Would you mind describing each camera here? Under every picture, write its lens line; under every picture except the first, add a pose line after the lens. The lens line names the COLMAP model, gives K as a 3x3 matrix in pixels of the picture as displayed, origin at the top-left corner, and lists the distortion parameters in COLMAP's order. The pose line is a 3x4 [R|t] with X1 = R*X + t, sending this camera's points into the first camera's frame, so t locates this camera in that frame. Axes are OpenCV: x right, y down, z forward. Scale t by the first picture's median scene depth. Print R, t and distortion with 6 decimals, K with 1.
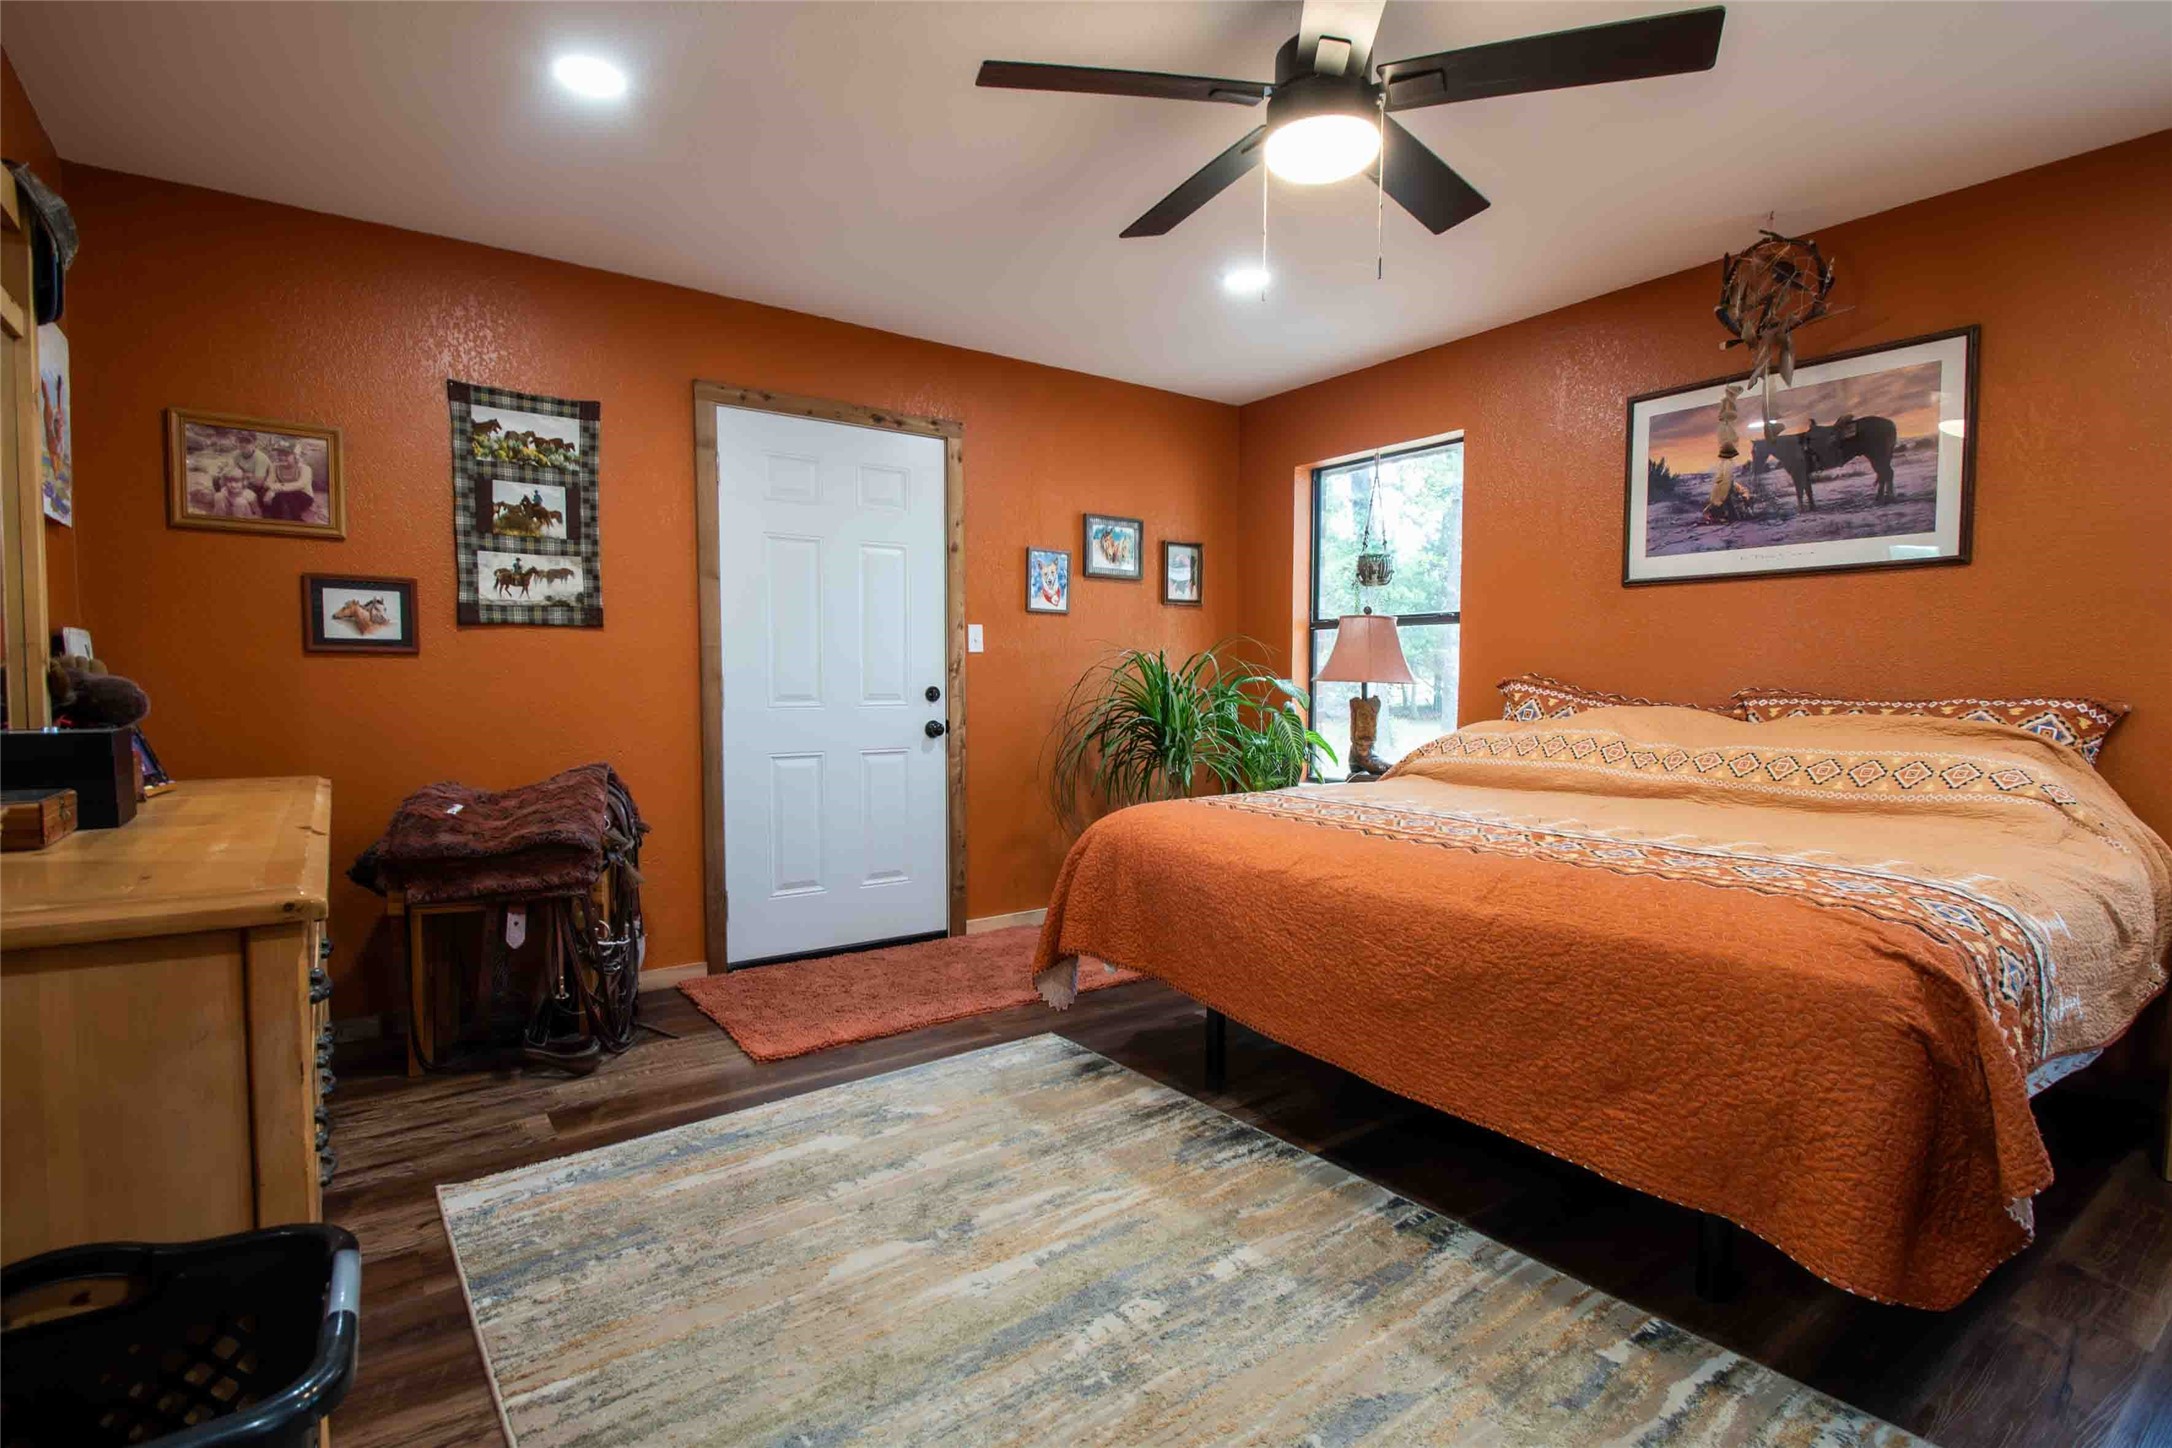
lens RADIAL K [[976.8, 0, 1177.2], [0, 976.8, 738.6], [0, 0, 1]] dist [0.003375, -0.012600]
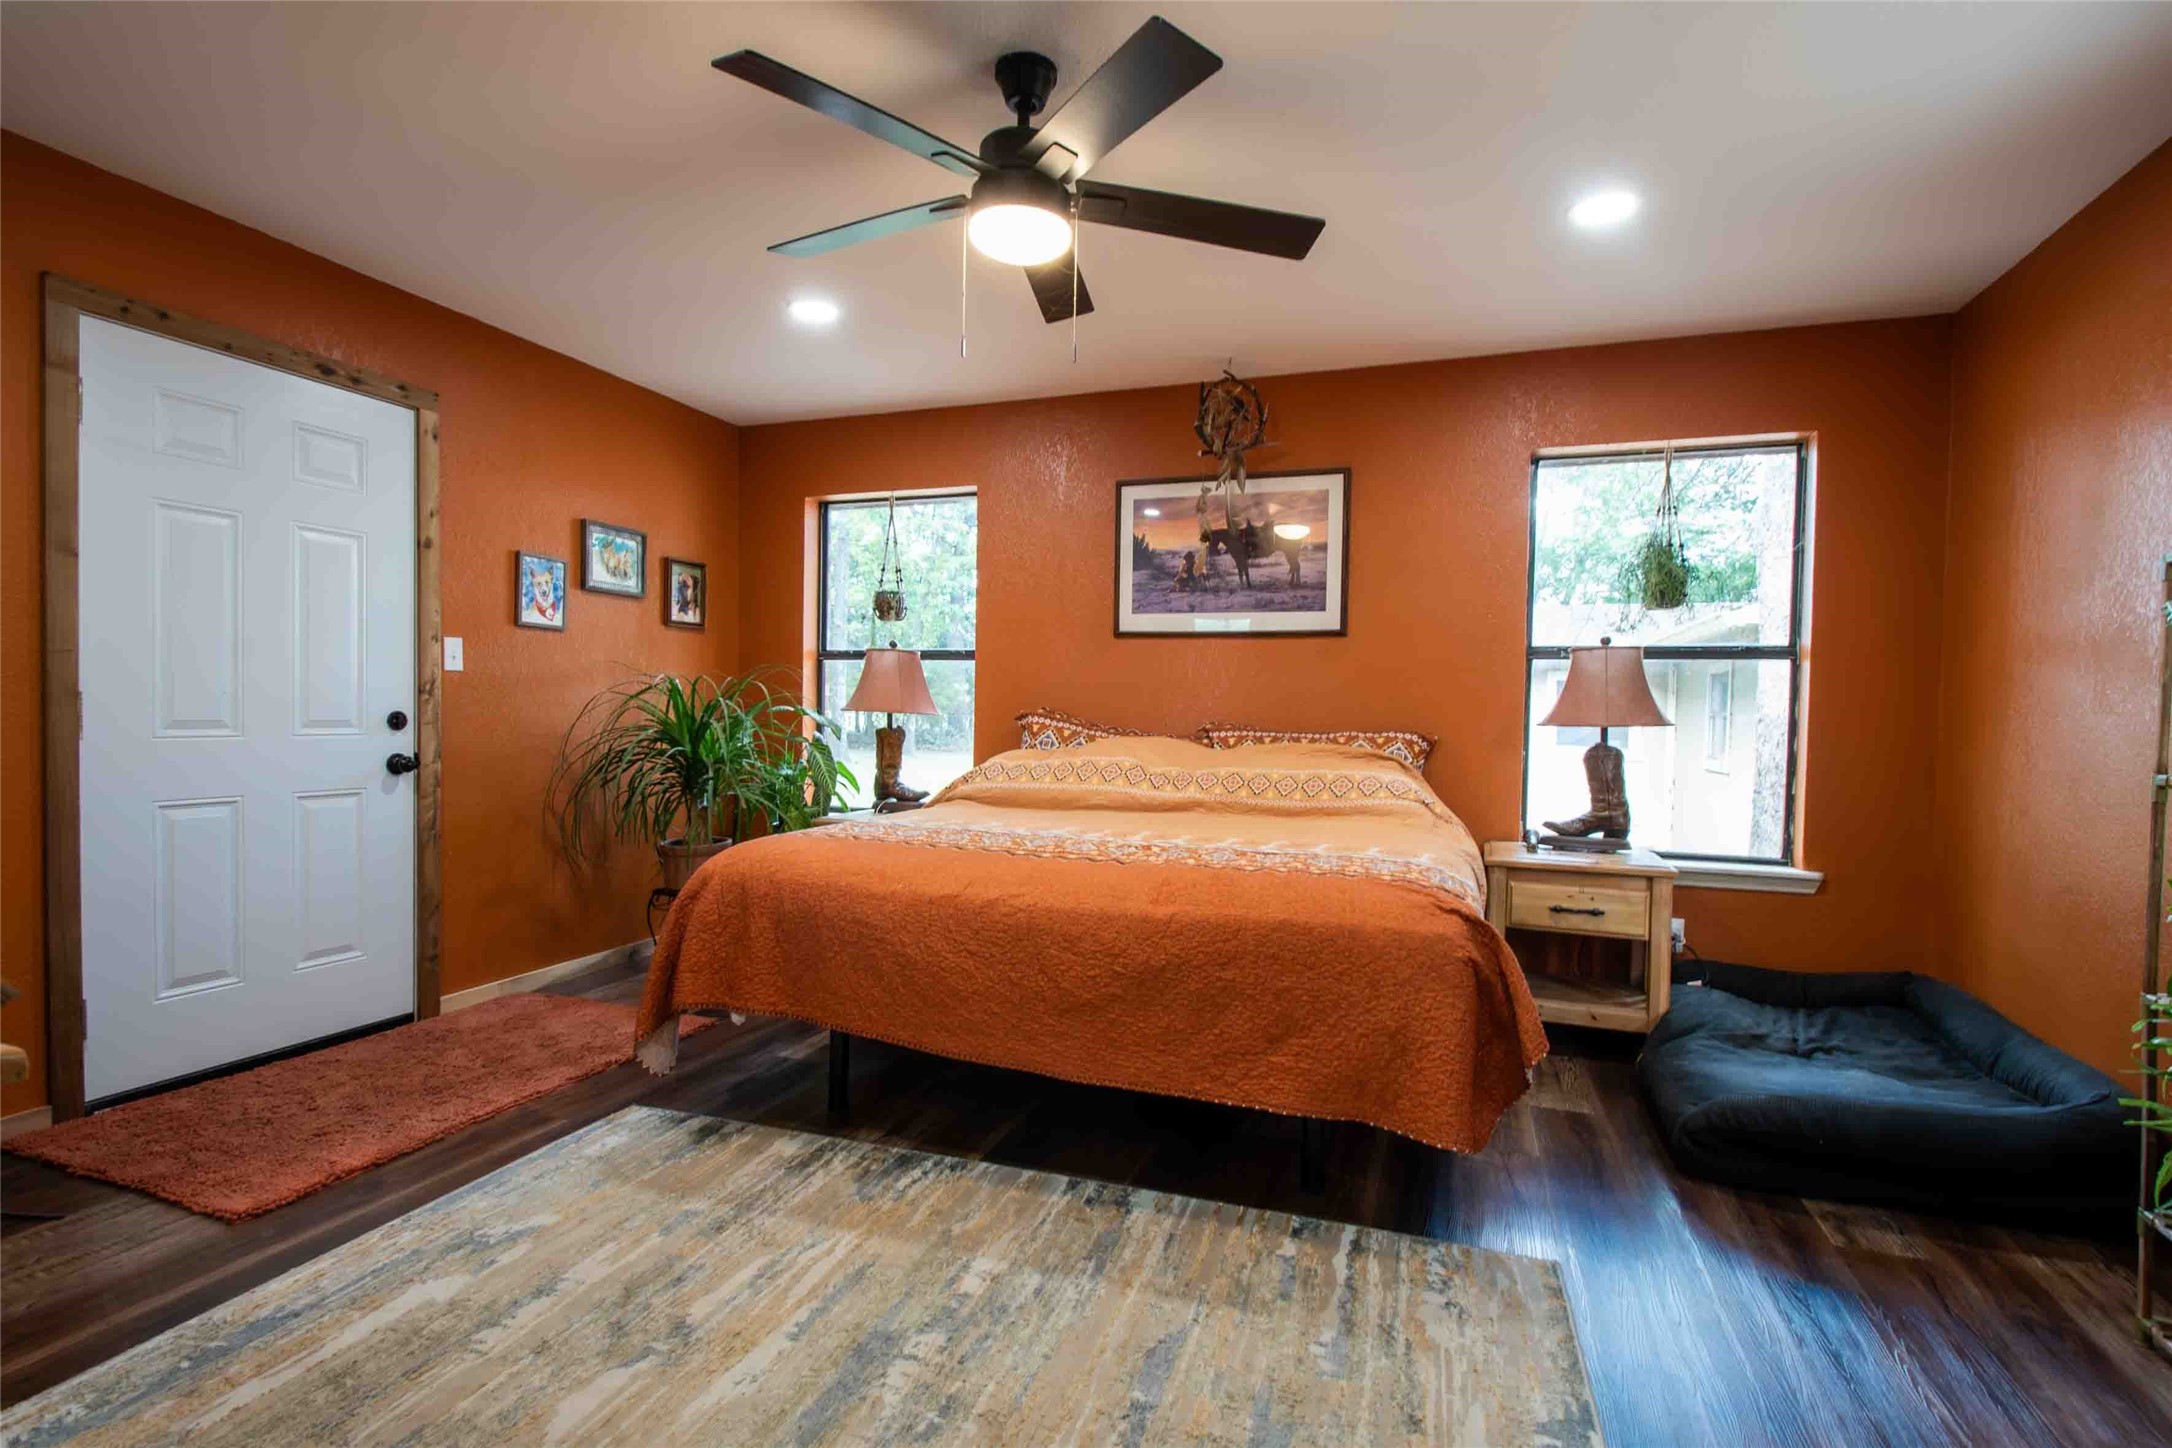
lens RADIAL K [[949.4, 0, 1079.6], [0, 949.4, 741.6], [0, 0, 1]] dist [0.007358, -0.013450]
pose [[0.844753, -0.002663, 0.535150, -0.264136], [0.015617, 0.999684, -0.019677, -0.005881], [-0.534929, 0.024980, 0.844528, 0.050810]]
